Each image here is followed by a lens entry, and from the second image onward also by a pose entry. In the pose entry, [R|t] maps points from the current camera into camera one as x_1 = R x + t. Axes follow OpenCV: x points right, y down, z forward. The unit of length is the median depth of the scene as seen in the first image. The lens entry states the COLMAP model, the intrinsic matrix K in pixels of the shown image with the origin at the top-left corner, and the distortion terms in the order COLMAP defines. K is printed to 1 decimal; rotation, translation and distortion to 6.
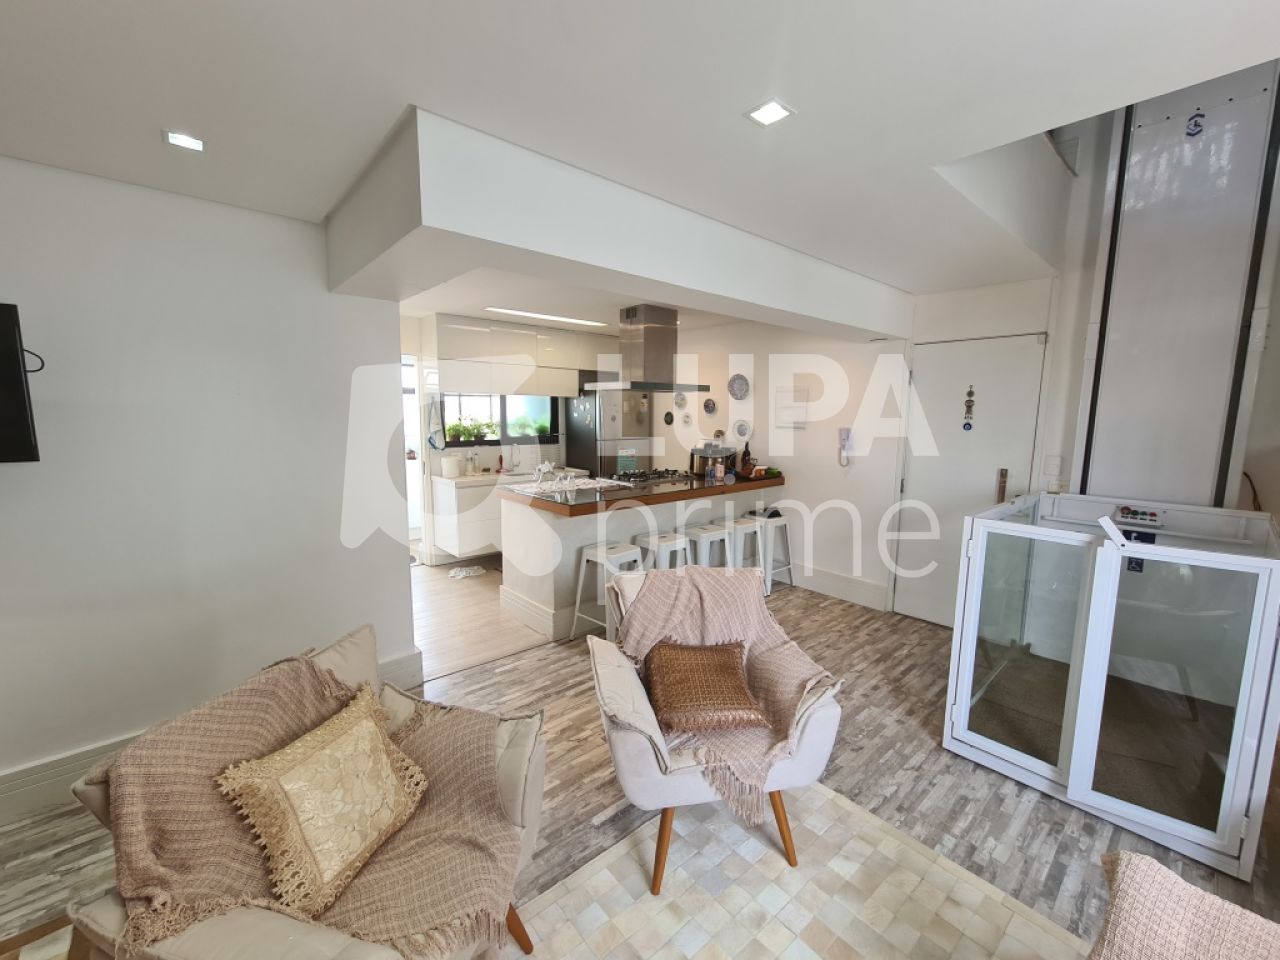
lens RADIAL K [[522.0, 0, 642.7], [0, 522.0, 479.6], [0, 0, 1]] dist [-0.003426, 0.000279]
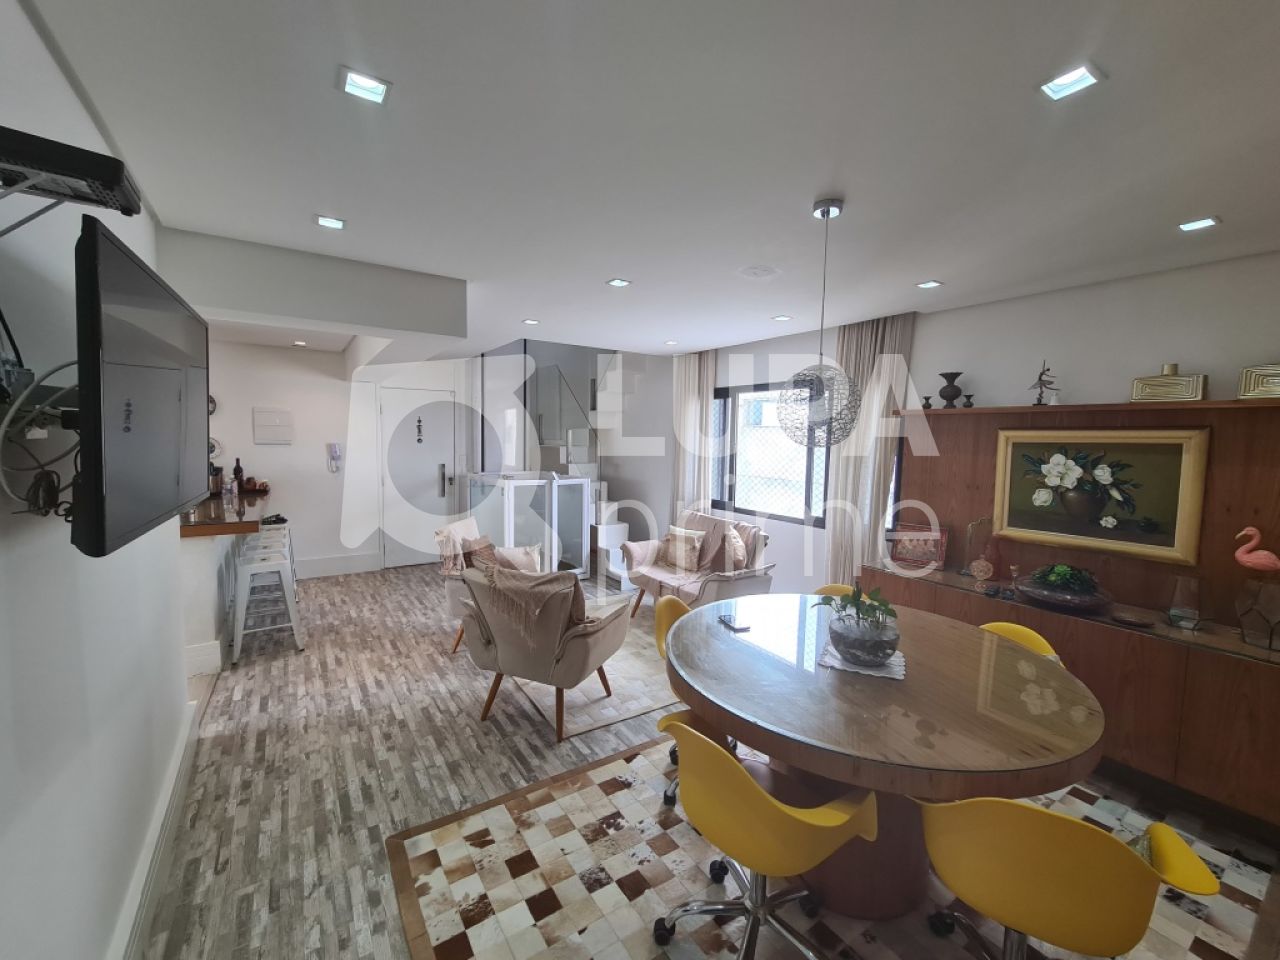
lens RADIAL K [[522.0, 0, 642.7], [0, 522.0, 479.6], [0, 0, 1]] dist [-0.003426, 0.000279]
pose [[0.131359, -0.087126, 0.987499, -0.726438], [0.109212, 0.991339, 0.072937, -0.016859], [-0.985301, 0.098265, 0.139736, 0.053929]]
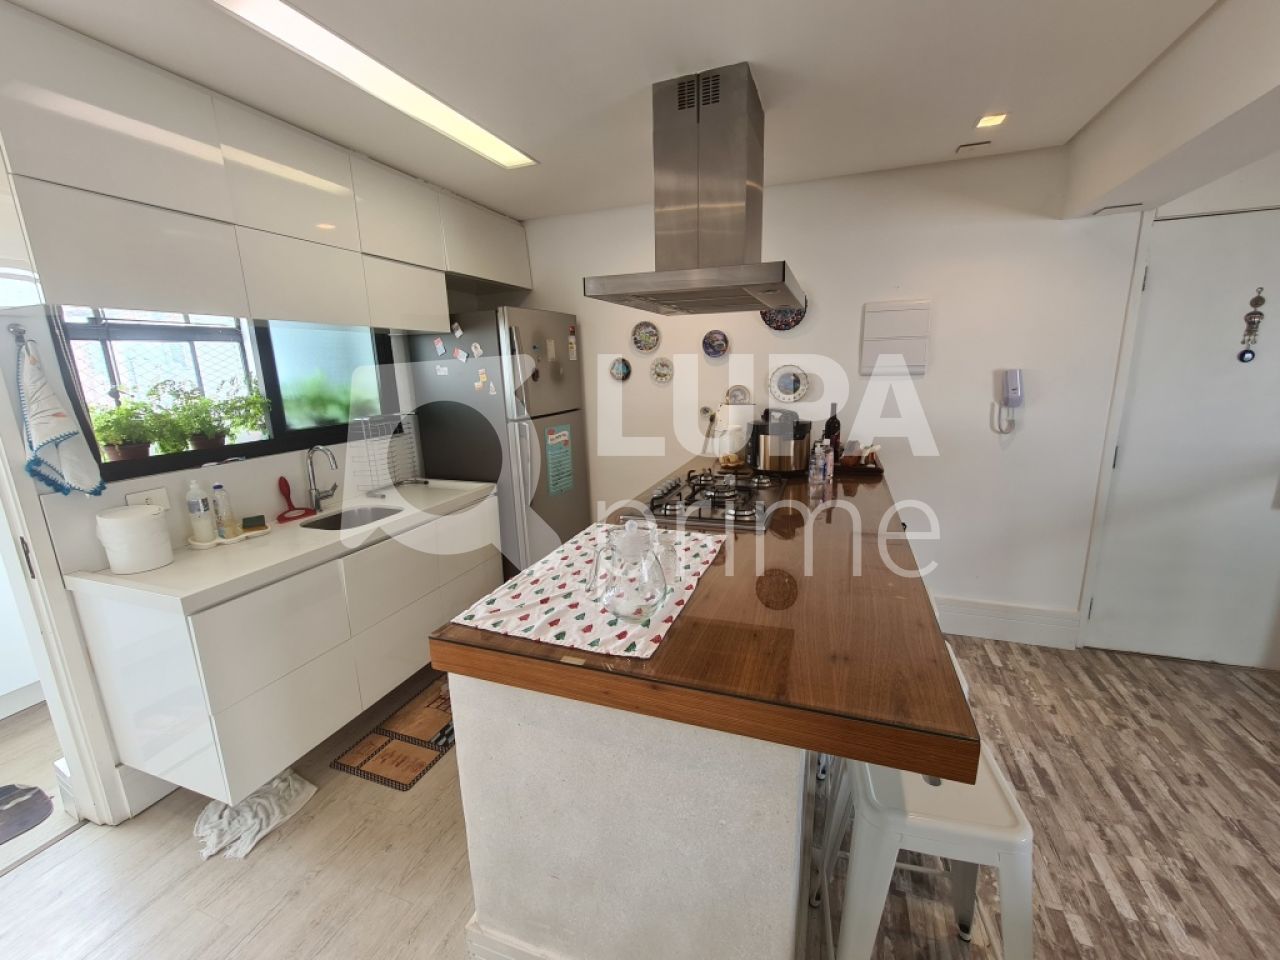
lens RADIAL K [[522.0, 0, 642.7], [0, 522.0, 479.6], [0, 0, 1]] dist [-0.003426, 0.000279]
pose [[0.881360, -0.136861, 0.452188, -0.243450], [0.098954, 0.989368, 0.106575, -0.070984], [-0.461966, -0.049185, 0.885533, 0.591593]]
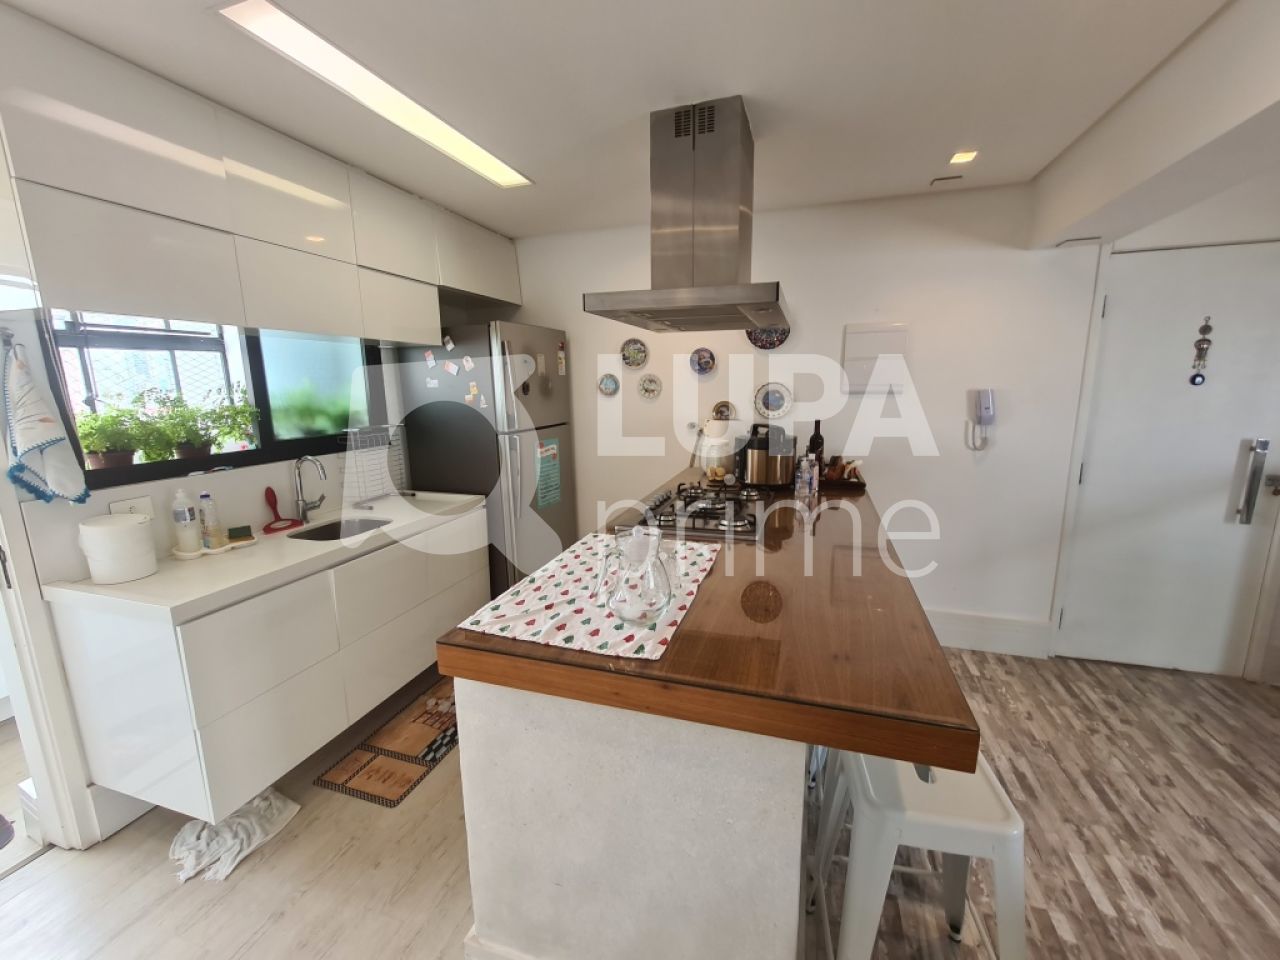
lens RADIAL K [[520.5, 0, 642.1], [0, 520.5, 479.5], [0, 0, 1]] dist [-0.003237, -0.000140]
pose [[0.861996, -0.116259, 0.493403, -0.258604], [0.089399, 0.992954, 0.077784, -0.068410], [-0.498969, -0.022939, 0.866316, 0.591762]]
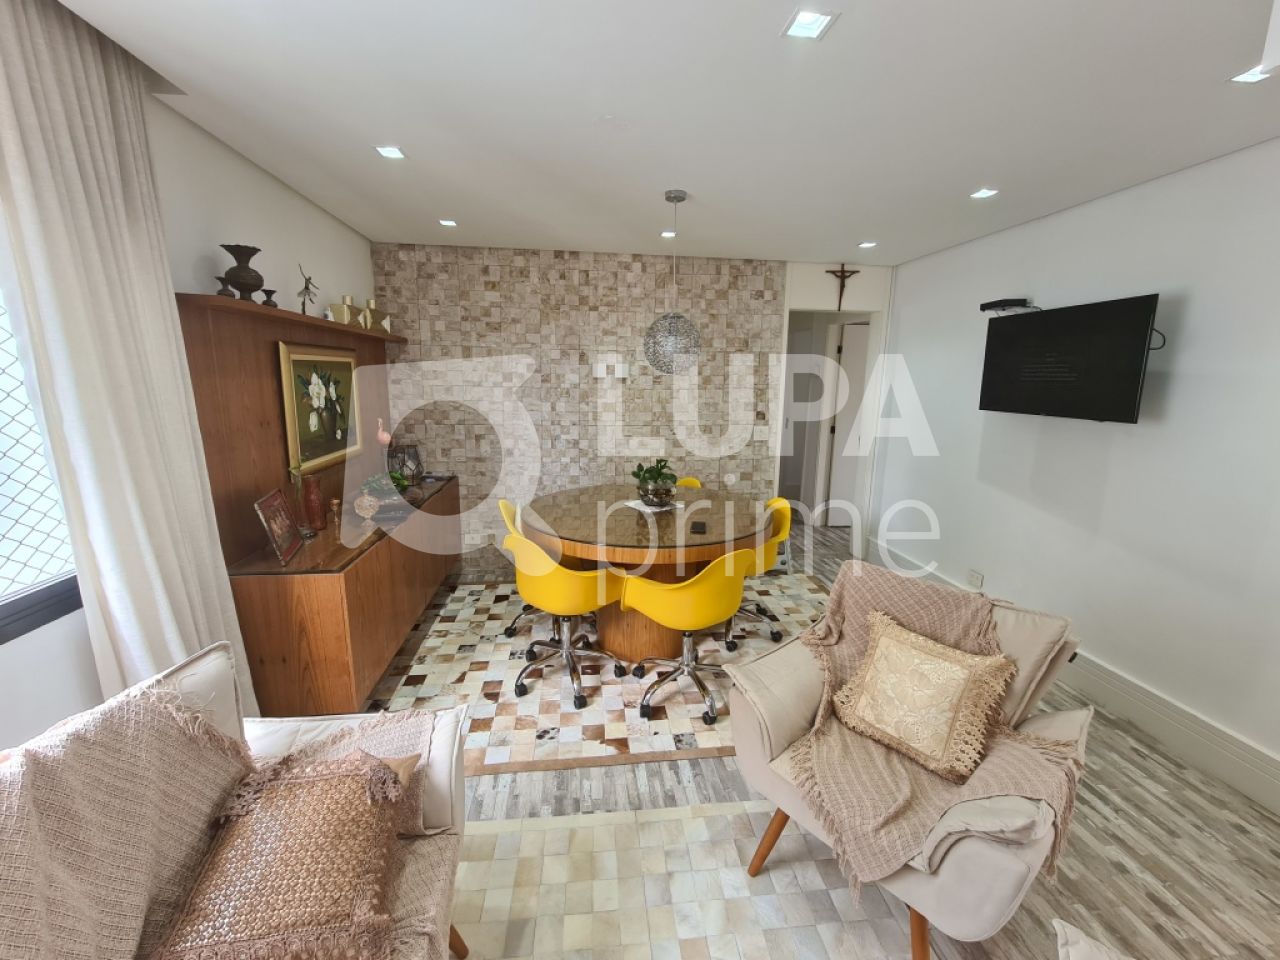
lens RADIAL K [[522.0, 0, 642.7], [0, 522.0, 479.6], [0, 0, 1]] dist [-0.003426, 0.000279]
pose [[-0.563316, 0.142419, -0.813874, 0.187542], [-0.124675, 0.959102, 0.254125, -0.027247], [0.816781, 0.244622, -0.522522, 0.273914]]
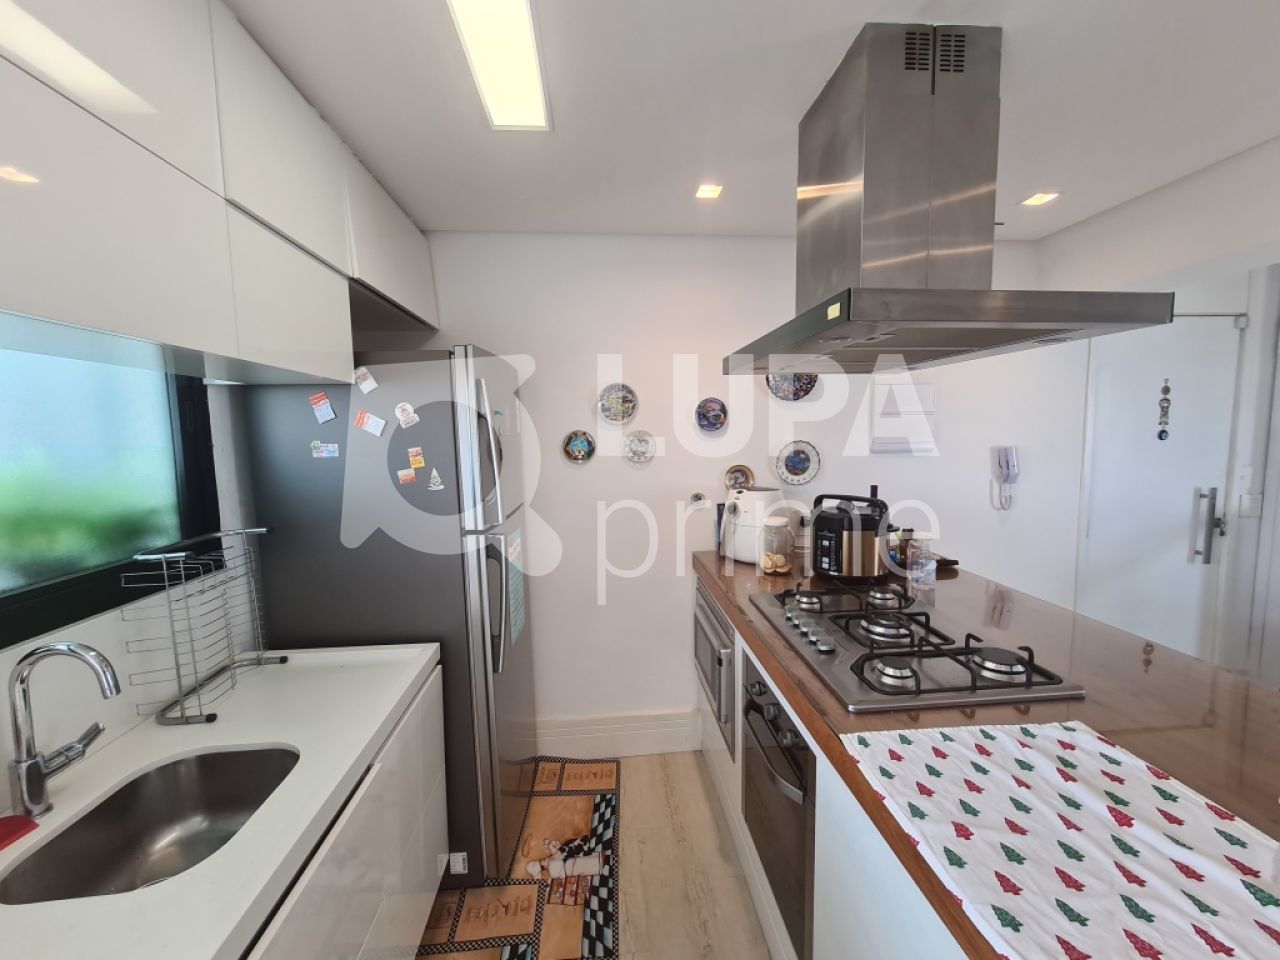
lens RADIAL K [[522.0, 0, 642.7], [0, 522.0, 479.6], [0, 0, 1]] dist [-0.003426, 0.000279]
pose [[0.594391, -0.097311, 0.798267, -0.304532], [0.130079, 0.991214, 0.023975, -0.116199], [-0.793586, 0.089587, 0.601826, 0.874675]]
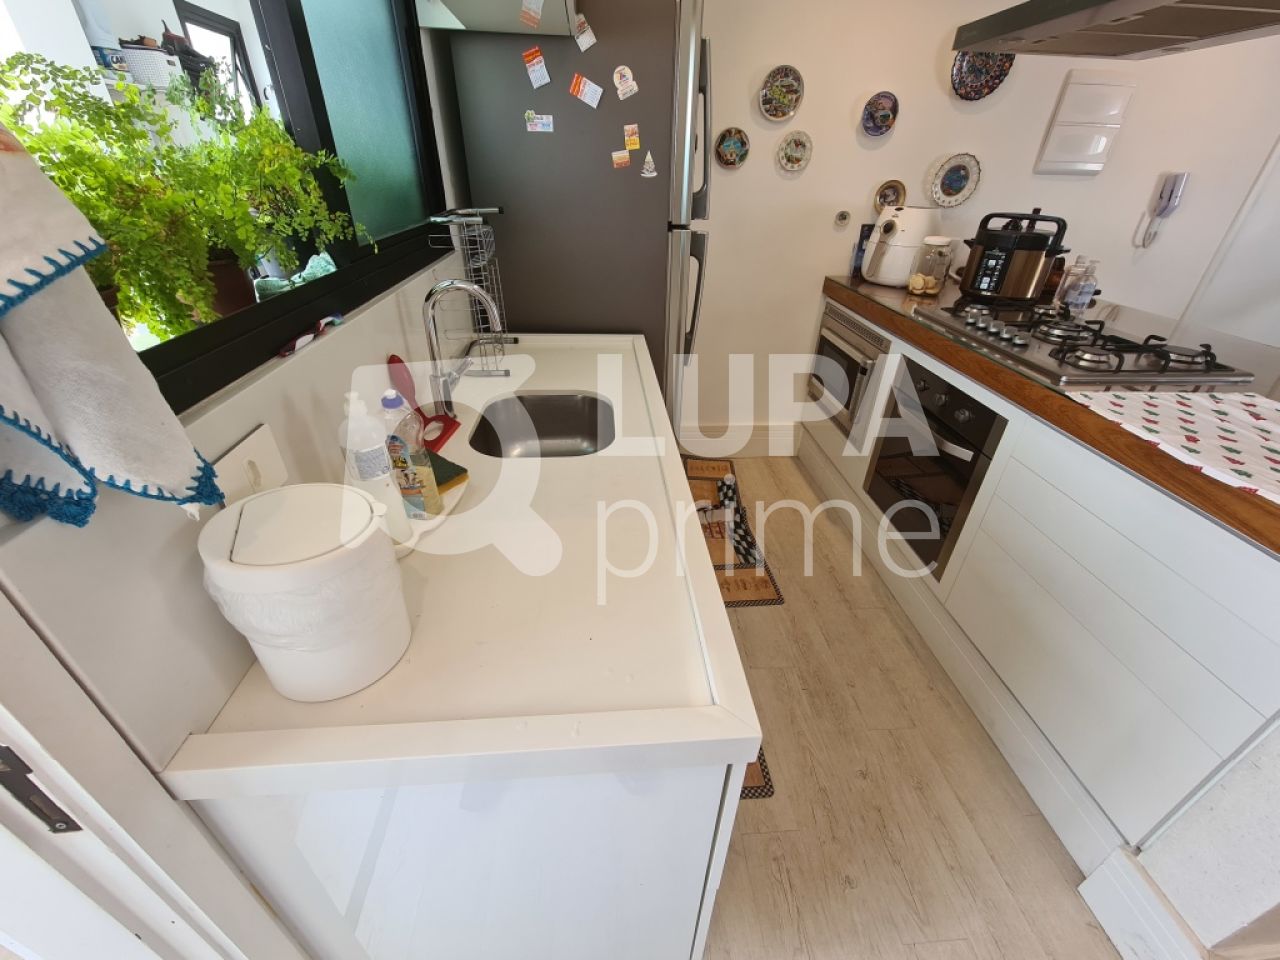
lens RADIAL K [[519.5, 0, 641.9], [0, 519.5, 478.3], [0, 0, 1]] dist [-0.001645, 0.000040]
pose [[0.608917, -0.407142, 0.680776, -0.423789], [0.087392, 0.887437, 0.452569, -0.098517], [-0.788405, -0.216082, 0.575956, 0.953336]]
